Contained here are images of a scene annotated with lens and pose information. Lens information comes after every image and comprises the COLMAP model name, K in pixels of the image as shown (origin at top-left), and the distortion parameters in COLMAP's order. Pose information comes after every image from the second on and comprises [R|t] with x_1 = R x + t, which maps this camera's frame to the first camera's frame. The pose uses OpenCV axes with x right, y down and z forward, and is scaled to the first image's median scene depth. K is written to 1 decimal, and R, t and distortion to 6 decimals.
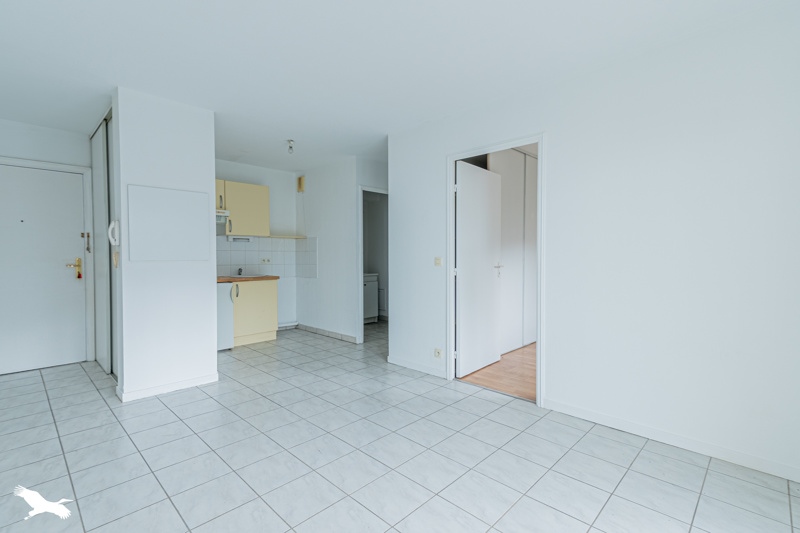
lens RADIAL K [[373.7, 0, 404.4], [0, 373.7, 263.7], [0, 0, 1]] dist [0.026129, -0.000934]
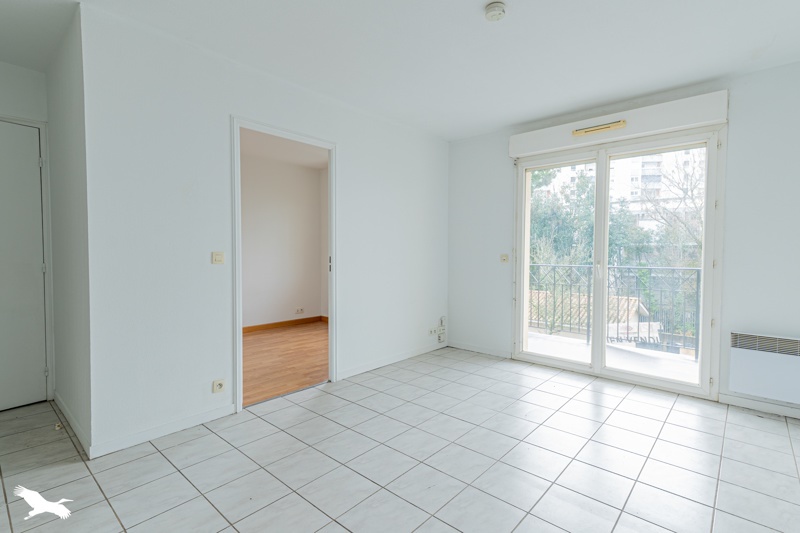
lens RADIAL K [[373.7, 0, 404.4], [0, 373.7, 263.7], [0, 0, 1]] dist [0.026129, -0.000934]
pose [[-0.039452, -0.027306, 0.998848, -0.887476], [0.014548, 0.999505, 0.027899, -0.013268], [-0.999116, 0.015632, -0.039035, 0.928906]]
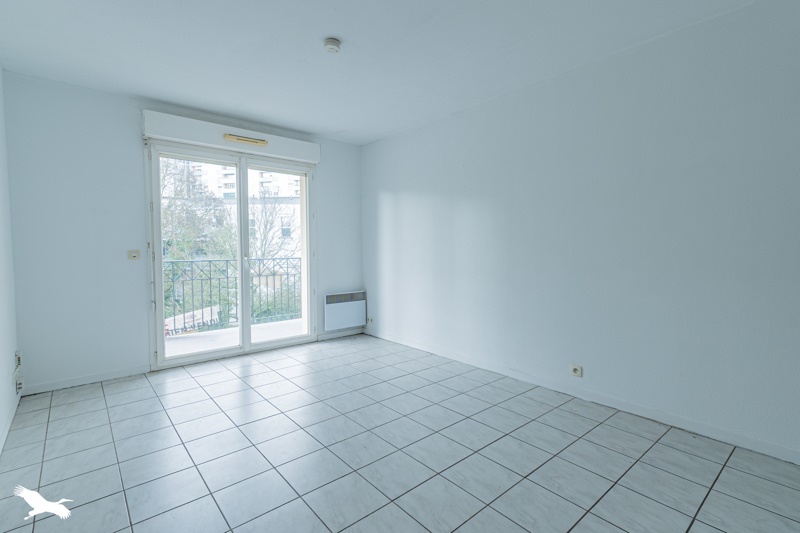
lens RADIAL K [[377.6, 0, 381.5], [0, 377.6, 267.5], [0, 0, 1]] dist [-0.000557, -0.000160]
pose [[-0.992510, 0.003353, 0.122118, -0.333247], [0.012007, 0.997461, 0.070199, -0.023376], [-0.121573, 0.071139, -0.990030, 1.646939]]
